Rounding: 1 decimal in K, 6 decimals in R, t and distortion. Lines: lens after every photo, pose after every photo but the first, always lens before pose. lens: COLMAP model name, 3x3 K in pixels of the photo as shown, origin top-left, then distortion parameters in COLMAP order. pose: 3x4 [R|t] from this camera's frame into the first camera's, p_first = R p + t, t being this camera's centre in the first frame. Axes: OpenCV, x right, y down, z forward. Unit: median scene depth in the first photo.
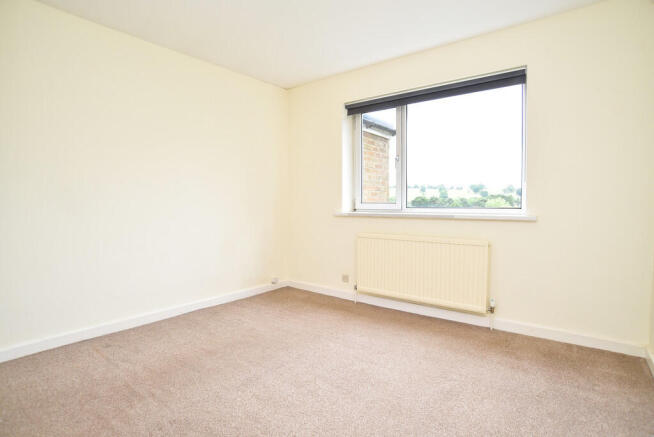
lens RADIAL K [[337.7, 0, 327.0], [0, 337.7, 218.5], [0, 0, 1]] dist [-0.002074, -0.000207]
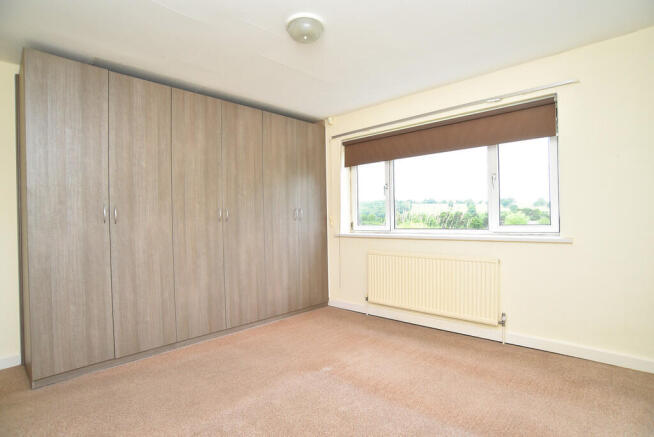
lens RADIAL K [[346.3, 0, 327.0], [0, 346.3, 218.5], [0, 0, 1]] dist [0.001536, 0.000775]
pose [[0.989428, -0.019673, -0.143687, 0.107560], [0.014197, 0.999137, -0.039033, -0.014175], [0.144331, 0.036581, 0.988853, -0.132004]]
